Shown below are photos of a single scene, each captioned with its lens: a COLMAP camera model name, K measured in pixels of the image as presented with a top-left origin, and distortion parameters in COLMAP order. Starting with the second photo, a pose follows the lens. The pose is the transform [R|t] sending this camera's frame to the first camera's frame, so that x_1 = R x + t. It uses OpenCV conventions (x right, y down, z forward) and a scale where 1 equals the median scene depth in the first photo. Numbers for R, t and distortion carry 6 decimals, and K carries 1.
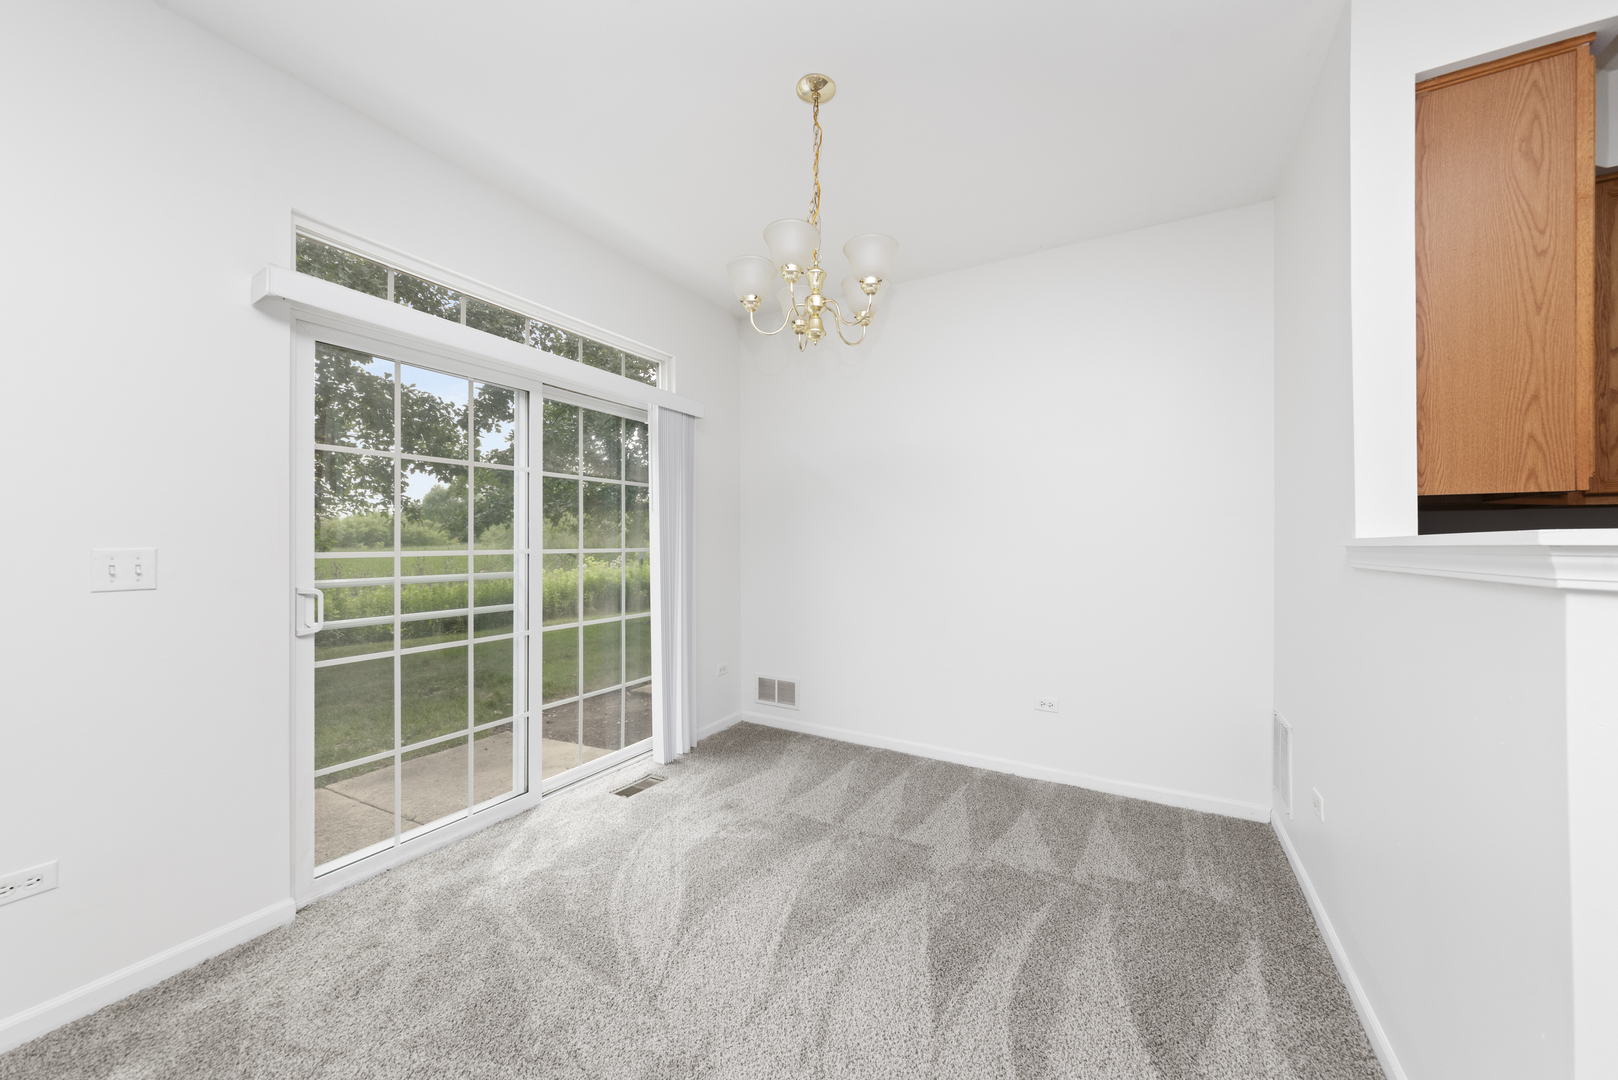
lens RADIAL K [[585.5, 0, 810.9], [0, 585.5, 540.2], [0, 0, 1]] dist [0.001148, 0.000175]
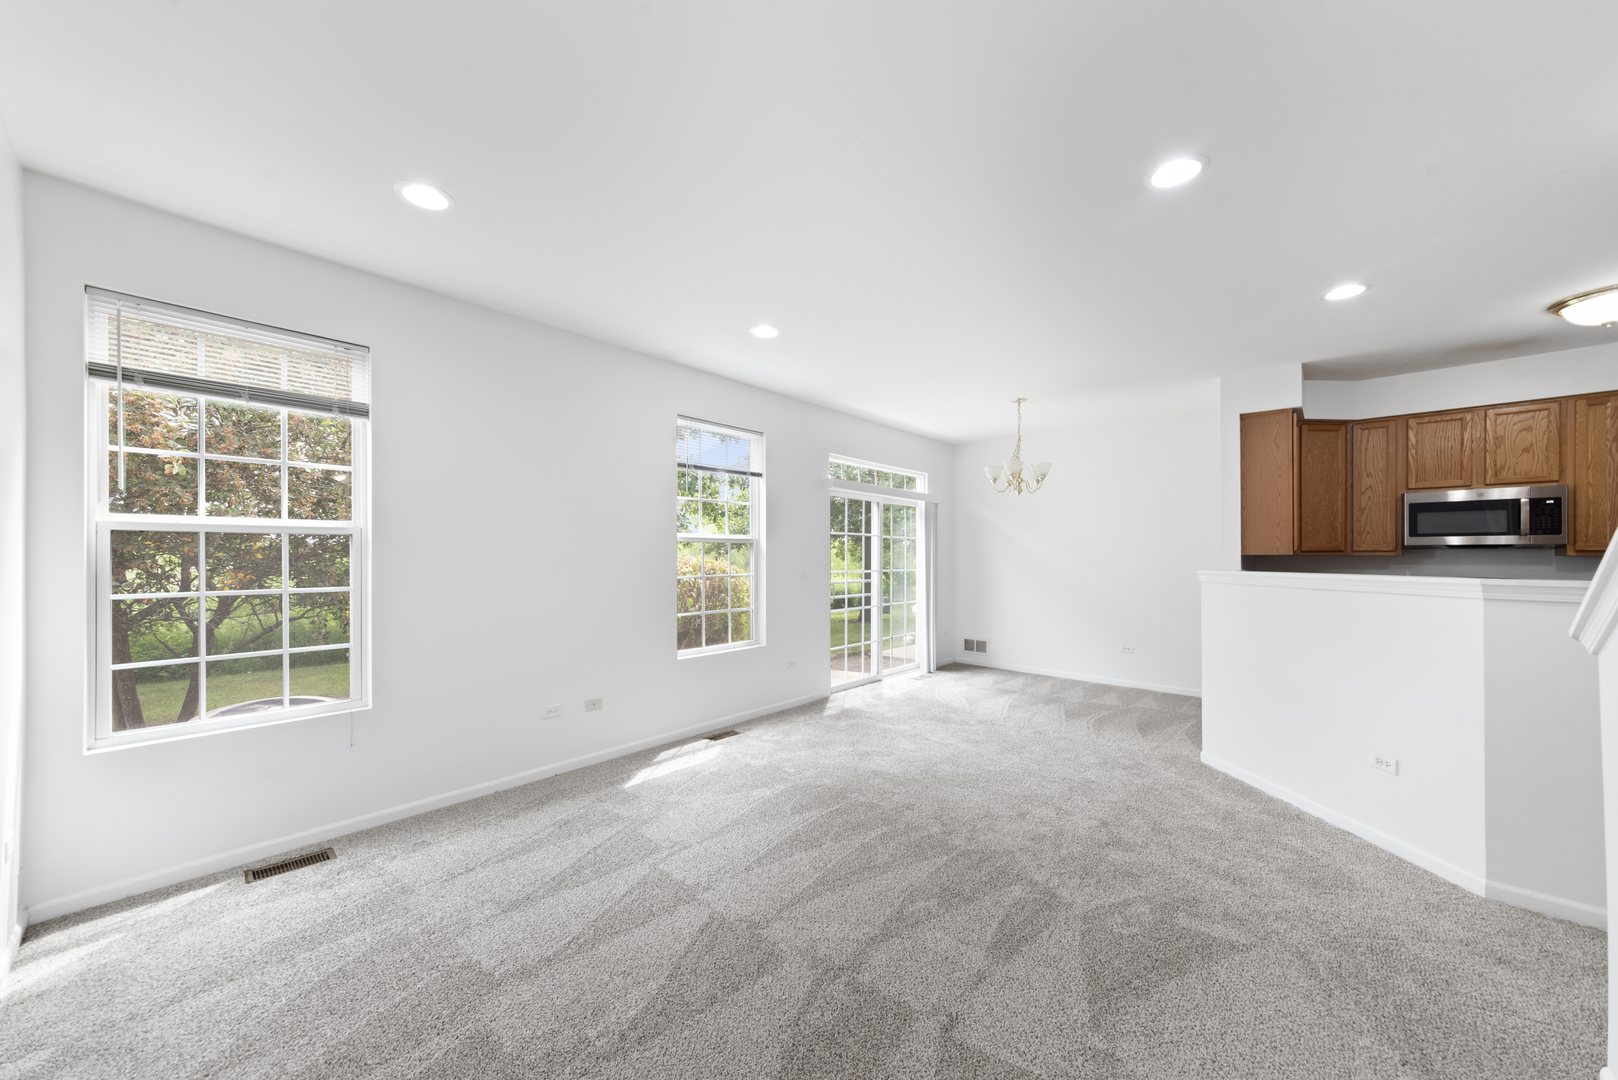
lens RADIAL K [[585.5, 0, 803.4], [0, 585.5, 555.4], [0, 0, 1]] dist [0.001148, 0.000175]
pose [[0.976015, 0.000769, -0.217702, -0.185572], [-0.000824, 1.000000, -0.000159, -0.026845], [0.217702, 0.000334, 0.976015, -0.918543]]
